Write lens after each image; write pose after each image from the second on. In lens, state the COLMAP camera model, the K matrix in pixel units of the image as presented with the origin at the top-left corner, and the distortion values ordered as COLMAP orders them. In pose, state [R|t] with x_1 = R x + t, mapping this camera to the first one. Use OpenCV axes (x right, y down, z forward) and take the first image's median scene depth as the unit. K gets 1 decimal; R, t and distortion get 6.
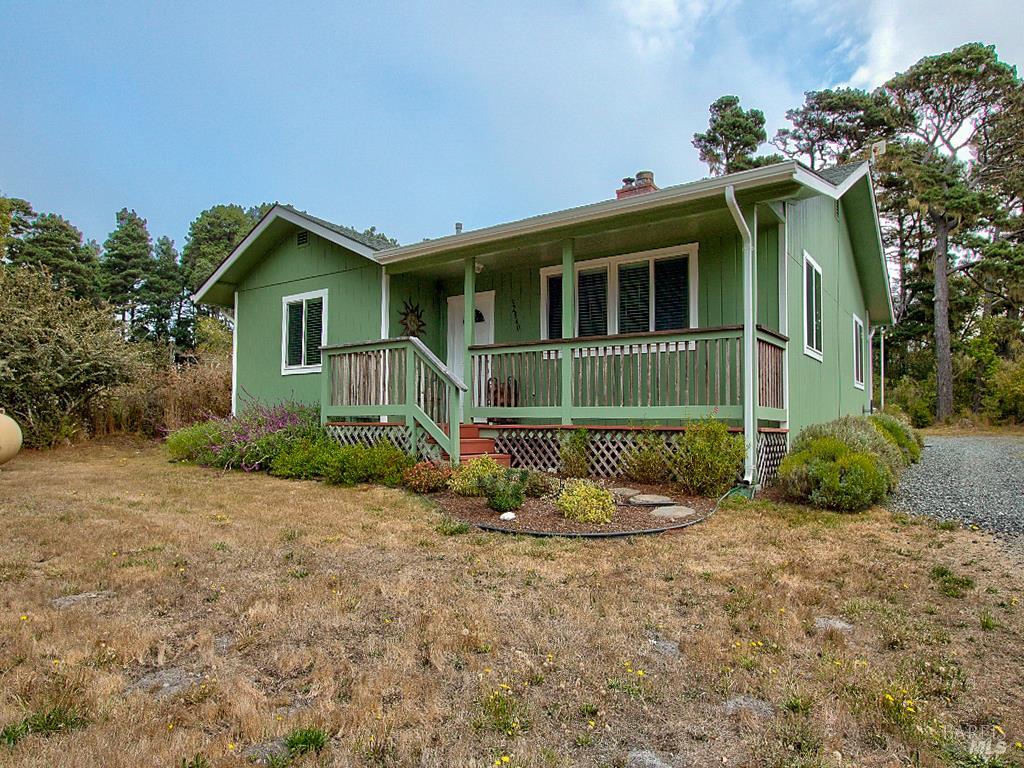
lens RADIAL K [[633.9, 0, 500.8], [0, 633.9, 403.2], [0, 0, 1]] dist [0.001356, 0.002627]
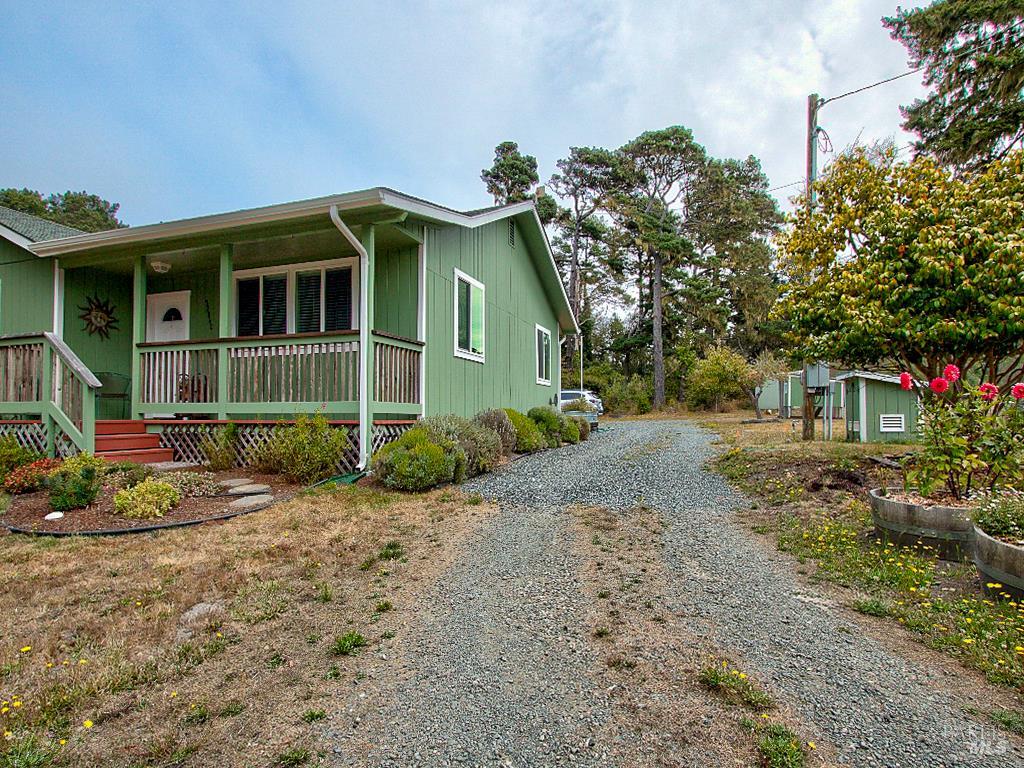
lens RADIAL K [[547.7, 0, 509.2], [0, 547.7, 398.8], [0, 0, 1]] dist [0.000781, 0.002929]
pose [[0.956602, -0.005250, 0.291352, 0.243532], [0.003251, 0.999968, 0.007344, -0.005070], [-0.291381, -0.006078, 0.956588, -0.014083]]
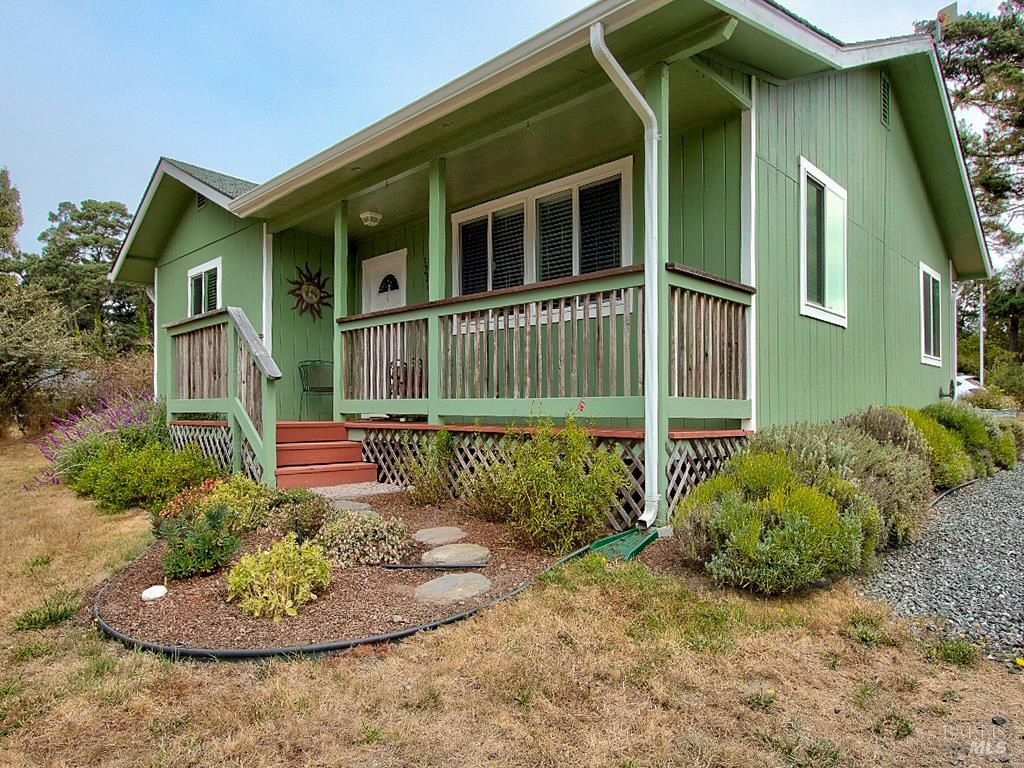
lens RADIAL K [[633.9, 0, 500.8], [0, 633.9, 403.2], [0, 0, 1]] dist [0.001356, 0.002627]
pose [[0.989288, -0.010599, -0.145591, 0.230964], [0.014223, 0.999614, 0.023870, -0.004395], [0.145282, -0.025685, 0.989057, 0.257625]]
